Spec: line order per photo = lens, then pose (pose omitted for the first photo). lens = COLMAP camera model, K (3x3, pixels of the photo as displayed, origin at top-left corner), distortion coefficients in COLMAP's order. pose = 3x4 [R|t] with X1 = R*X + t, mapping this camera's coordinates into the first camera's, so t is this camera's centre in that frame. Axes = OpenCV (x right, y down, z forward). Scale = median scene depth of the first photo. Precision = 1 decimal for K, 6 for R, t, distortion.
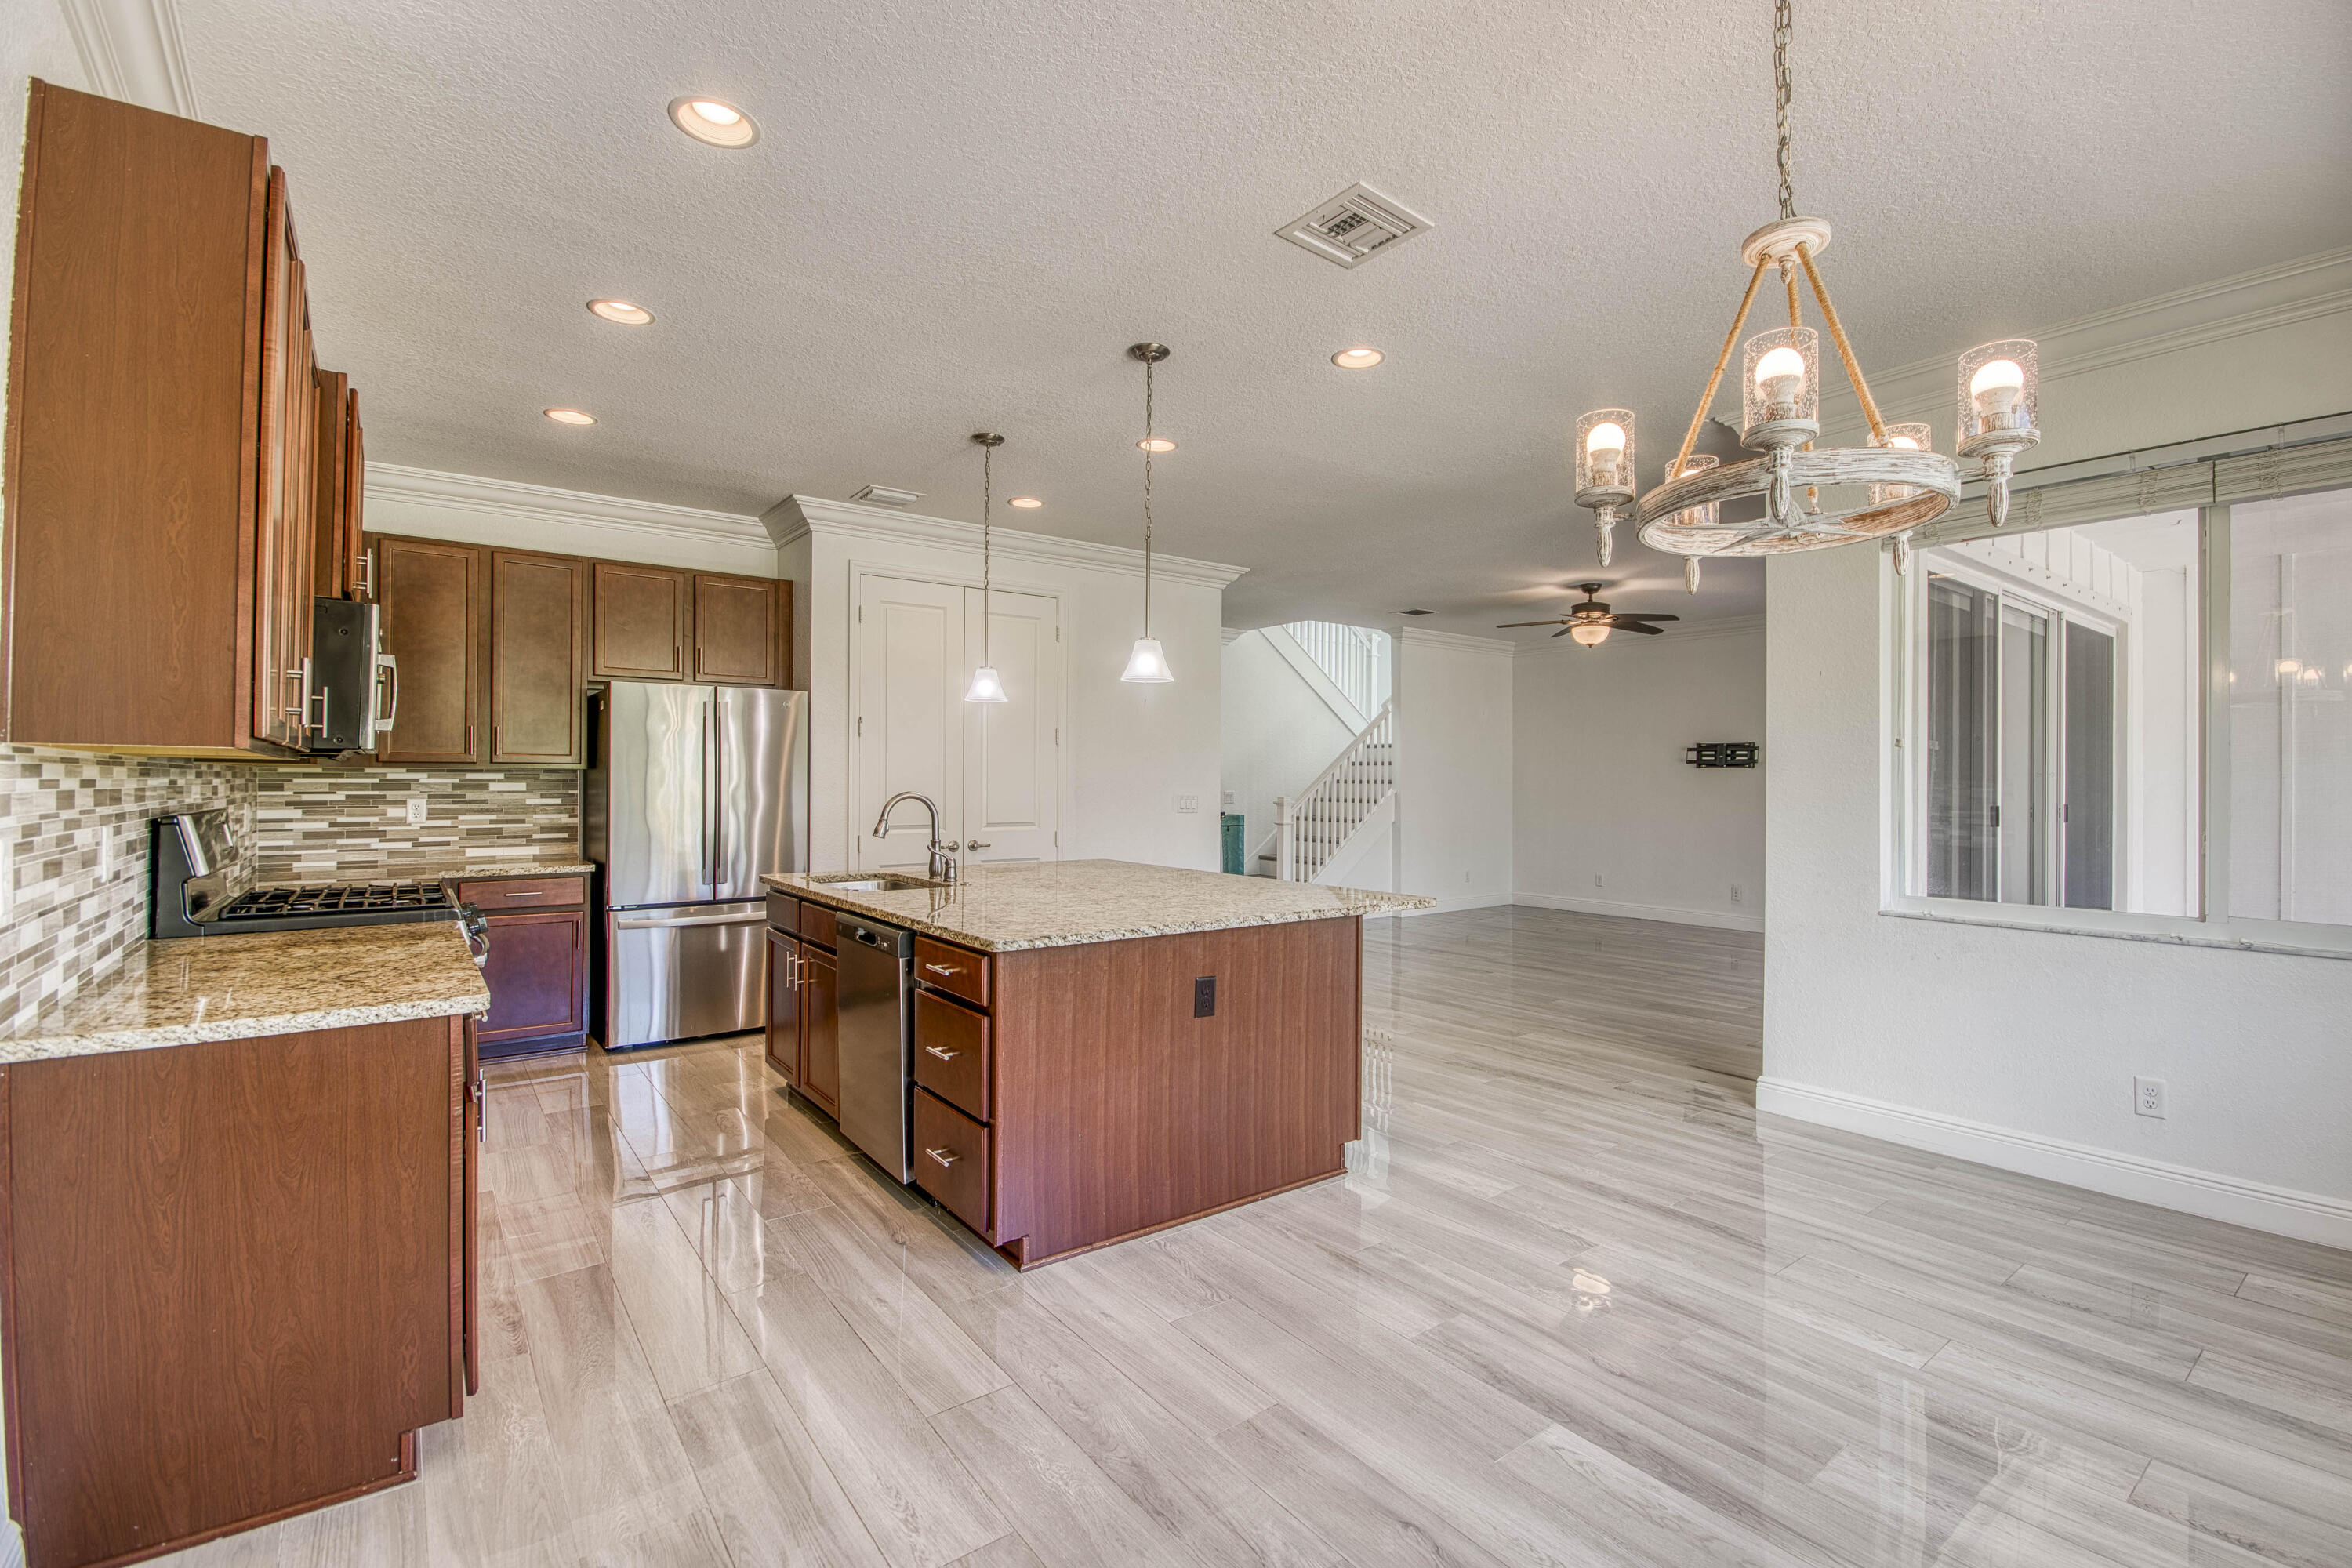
lens RADIAL K [[1040.6, 0, 1230.6], [0, 1040.6, 778.5], [0, 0, 1]] dist [-0.000307, -0.000927]
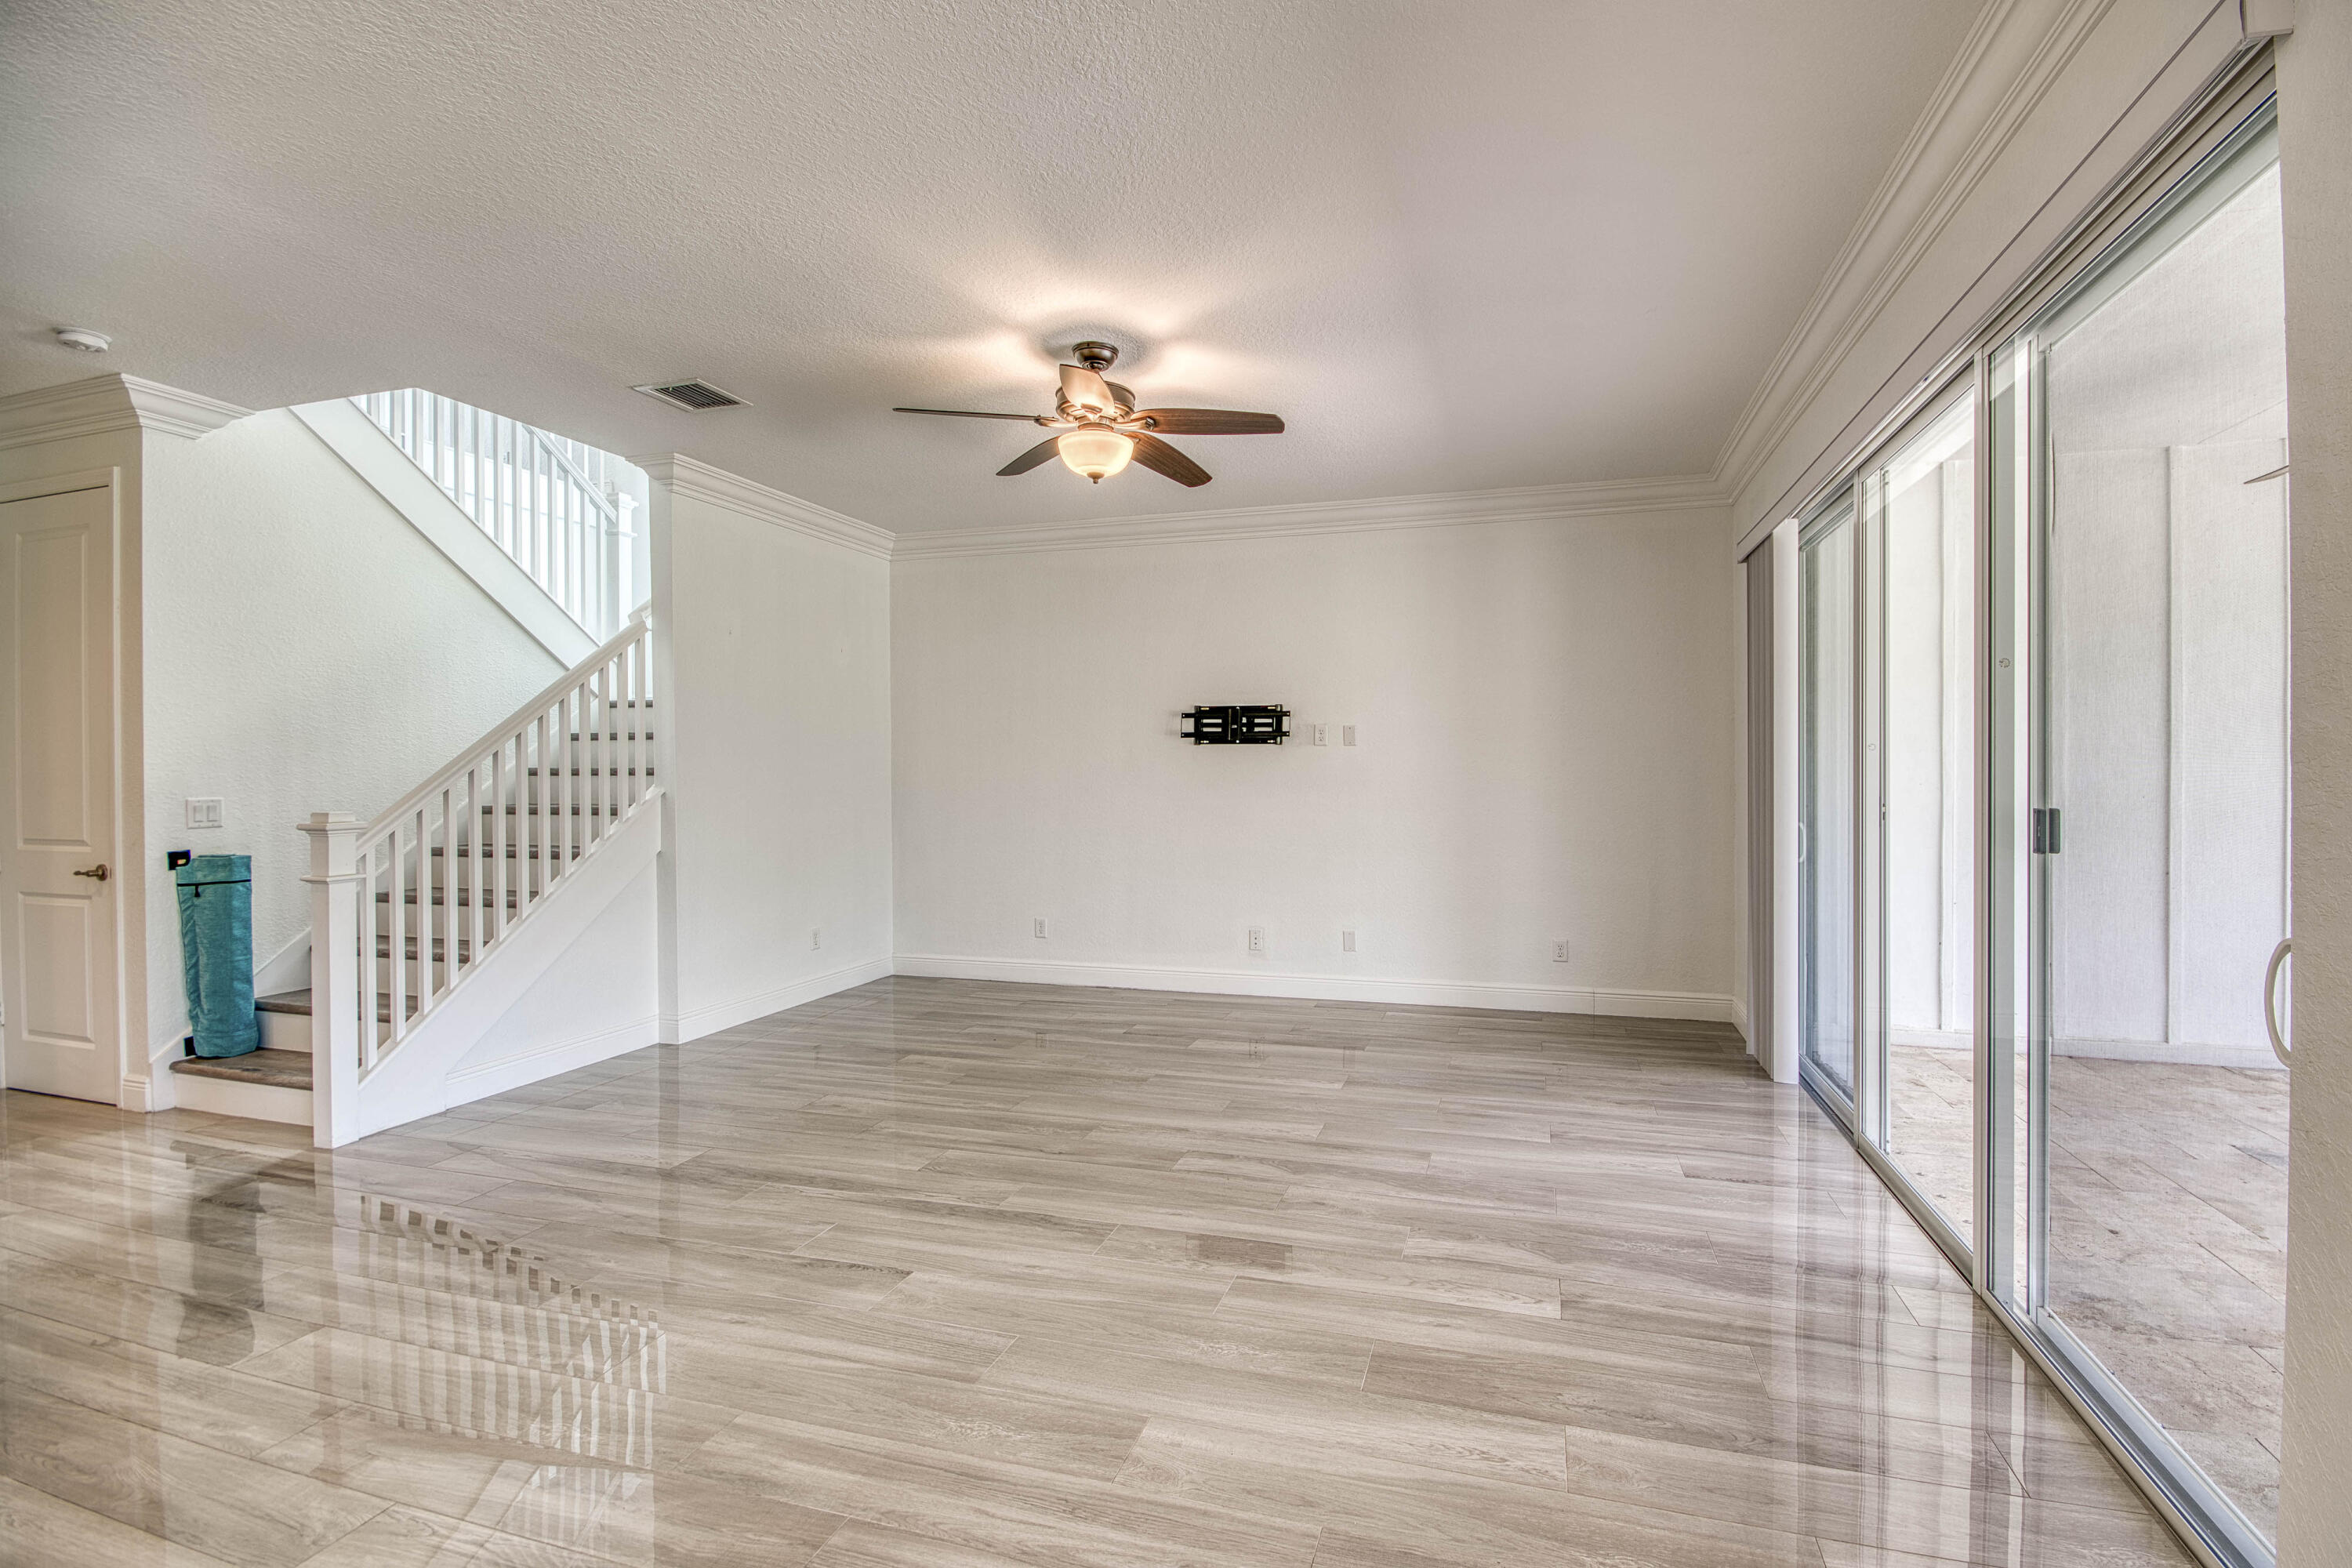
lens RADIAL K [[1040.6, 0, 1230.6], [0, 1040.6, 778.5], [0, 0, 1]] dist [-0.000307, -0.000927]
pose [[0.813542, -0.013663, 0.581346, 0.094848], [0.007572, 0.999888, 0.012904, 0.002372], [-0.581458, -0.006096, 0.813554, 0.462579]]
